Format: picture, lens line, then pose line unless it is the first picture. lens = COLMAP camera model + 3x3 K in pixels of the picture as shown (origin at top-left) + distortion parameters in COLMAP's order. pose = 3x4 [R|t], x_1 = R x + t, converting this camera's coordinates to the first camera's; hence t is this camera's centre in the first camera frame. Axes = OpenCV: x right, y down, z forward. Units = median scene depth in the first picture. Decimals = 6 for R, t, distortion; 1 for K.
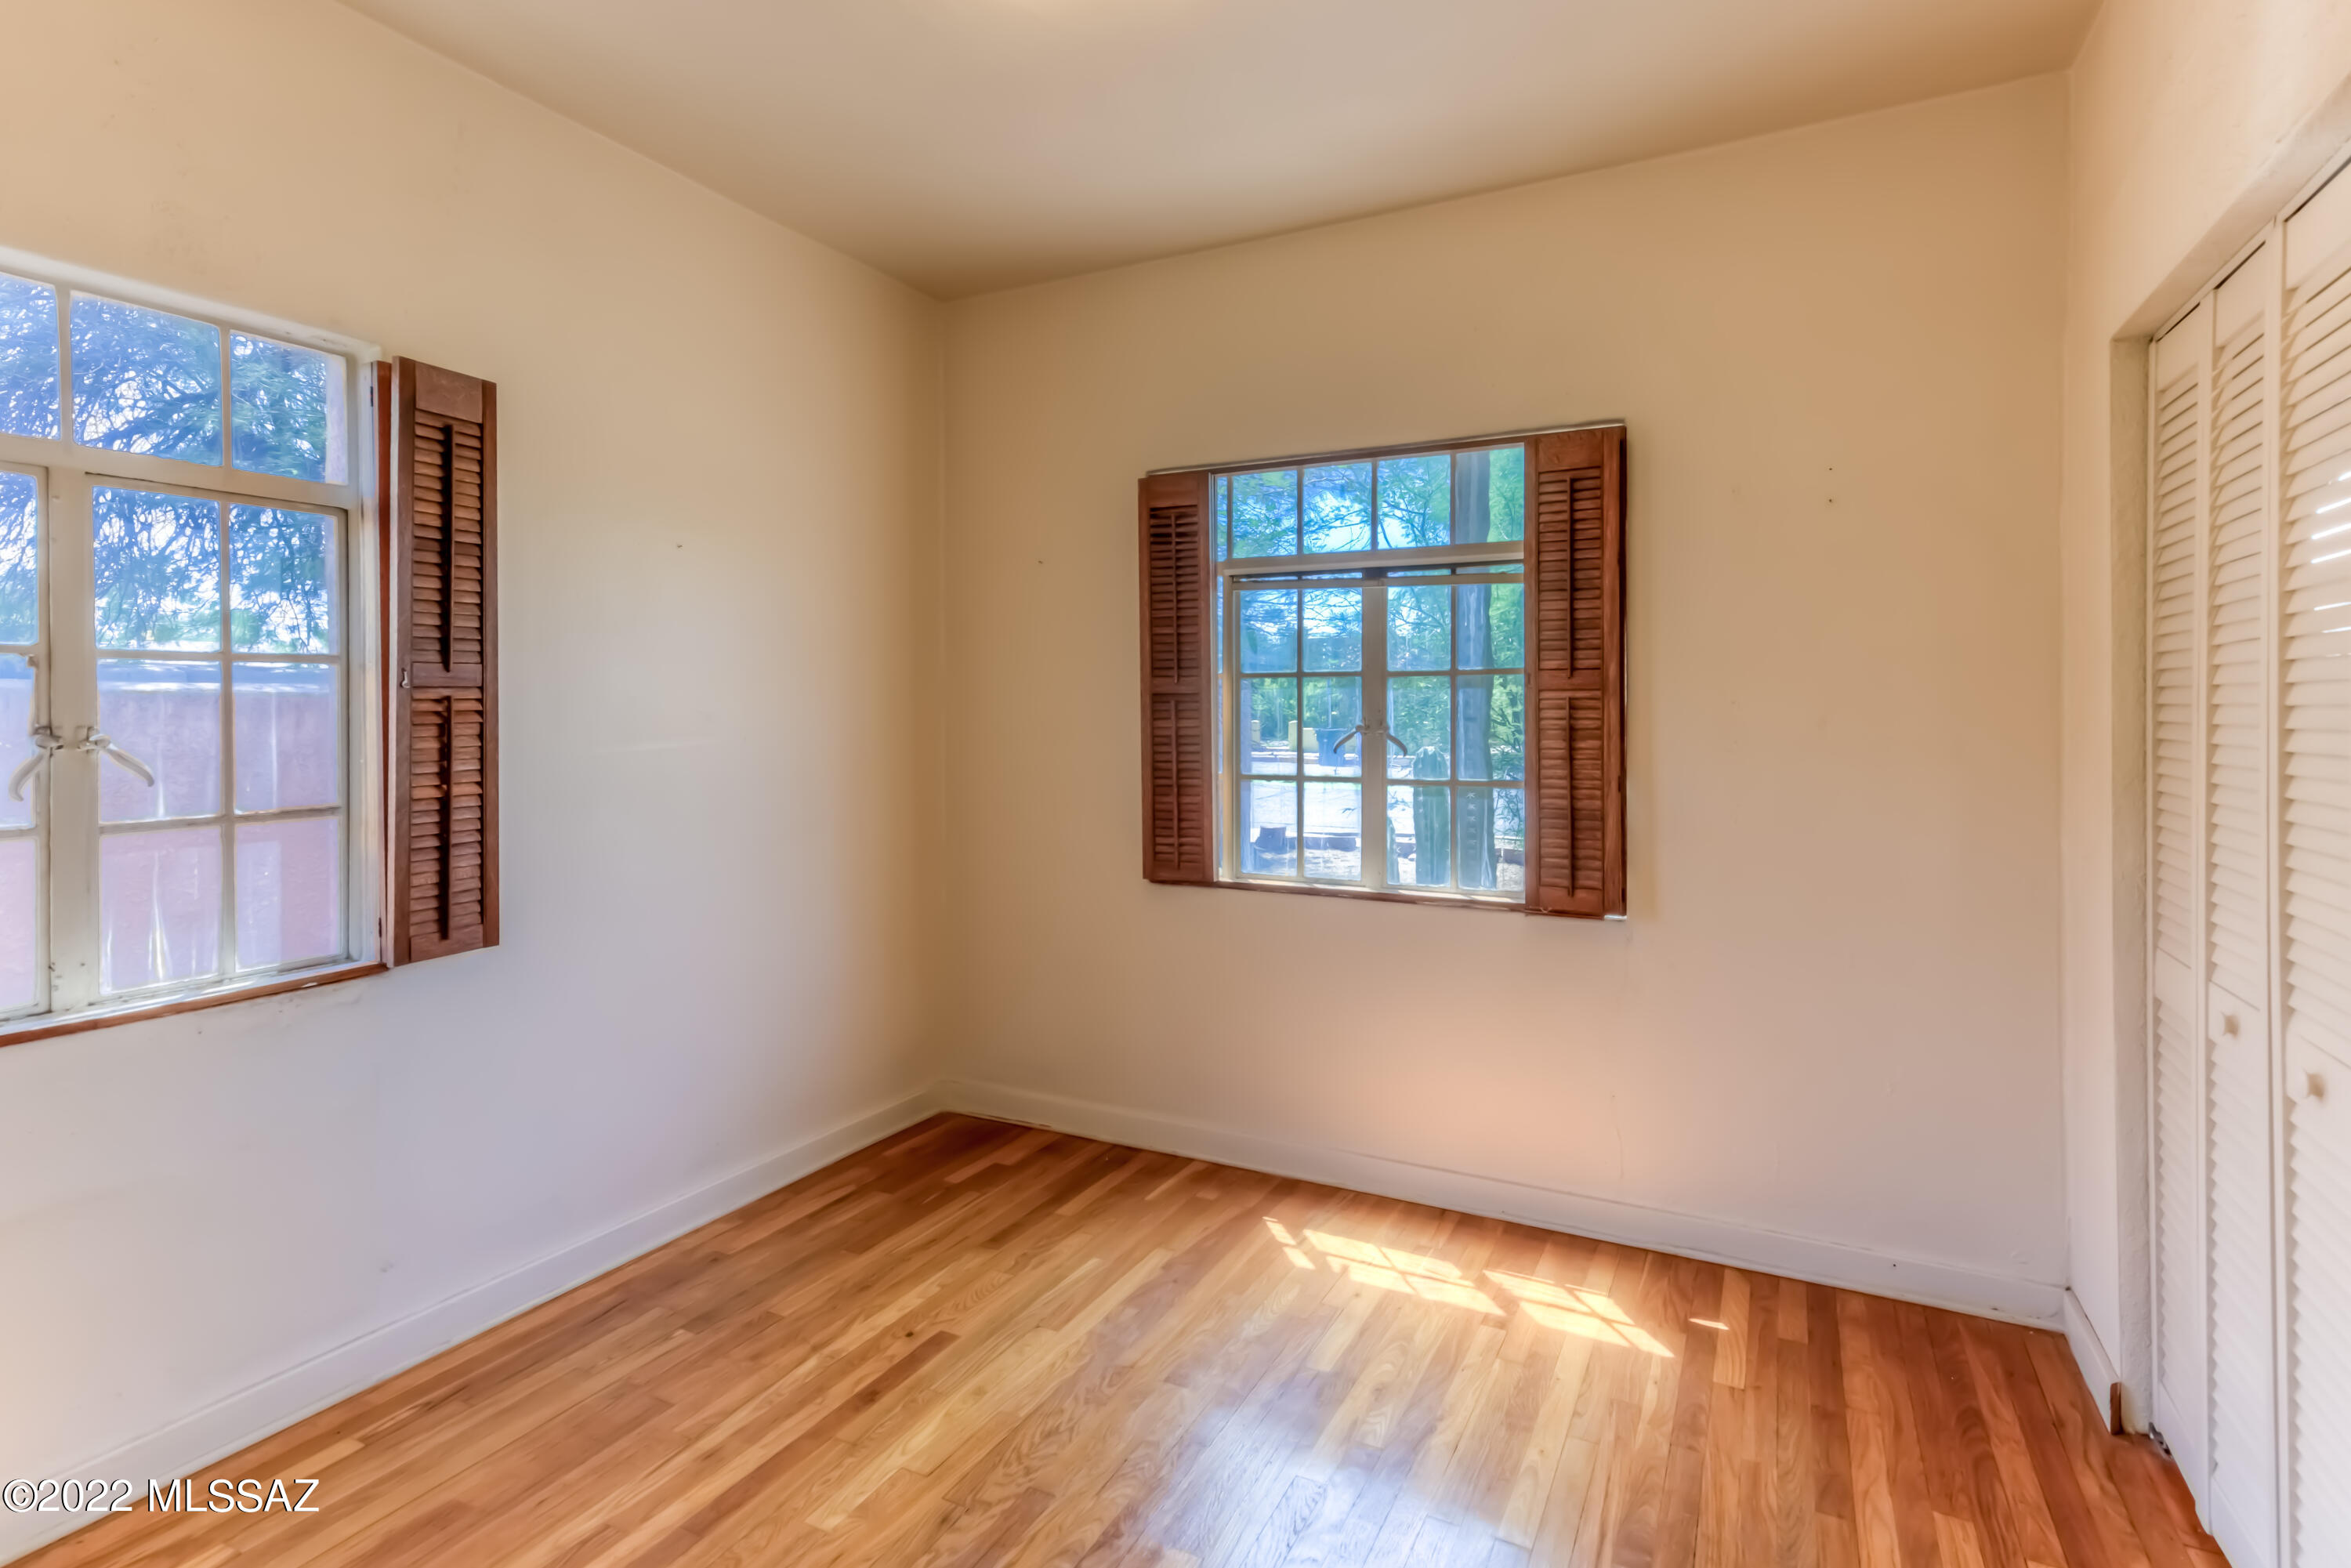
lens RADIAL K [[1221.5, 0, 1156.8], [0, 1221.5, 728.6], [0, 0, 1]] dist [0.026663, -0.000052]
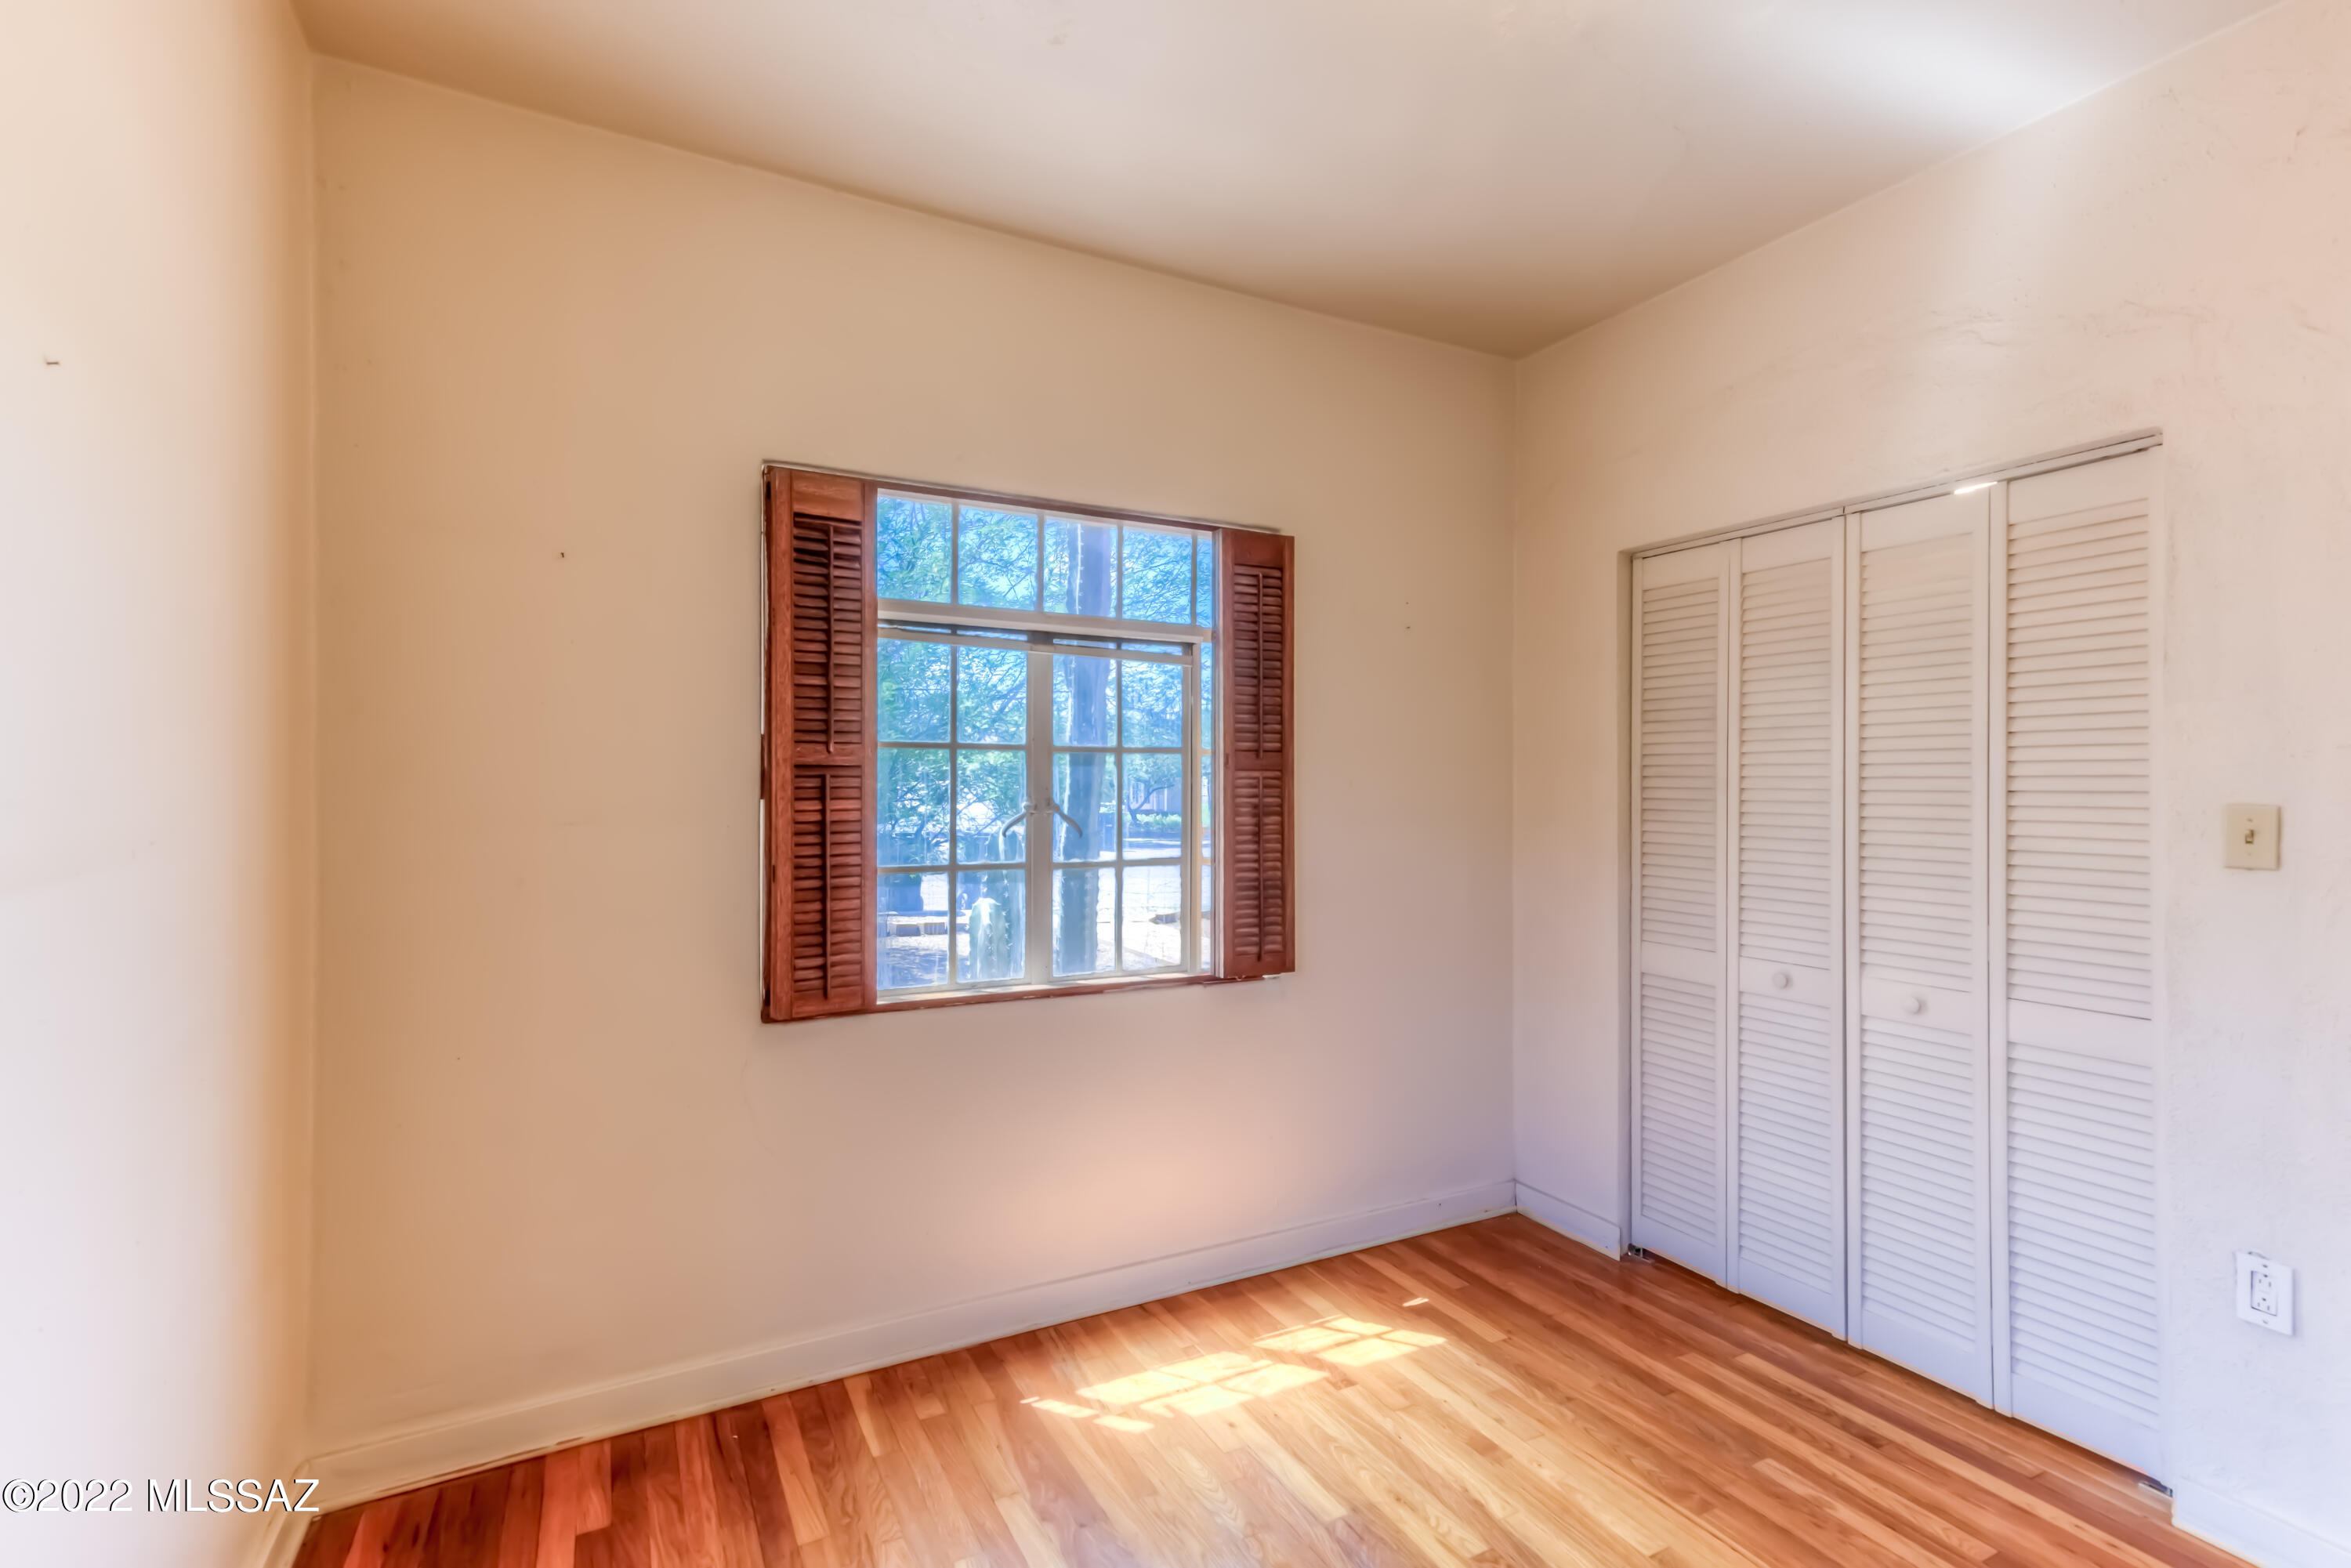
lens RADIAL K [[1089.6, 0, 1152.1], [0, 1089.6, 785.9], [0, 0, 1]] dist [0.020112, 0.000098]
pose [[0.555695, 0.003962, 0.831377, -0.515620], [0.010654, 0.999873, -0.011886, -0.006848], [-0.831318, 0.015463, 0.555582, 0.548097]]
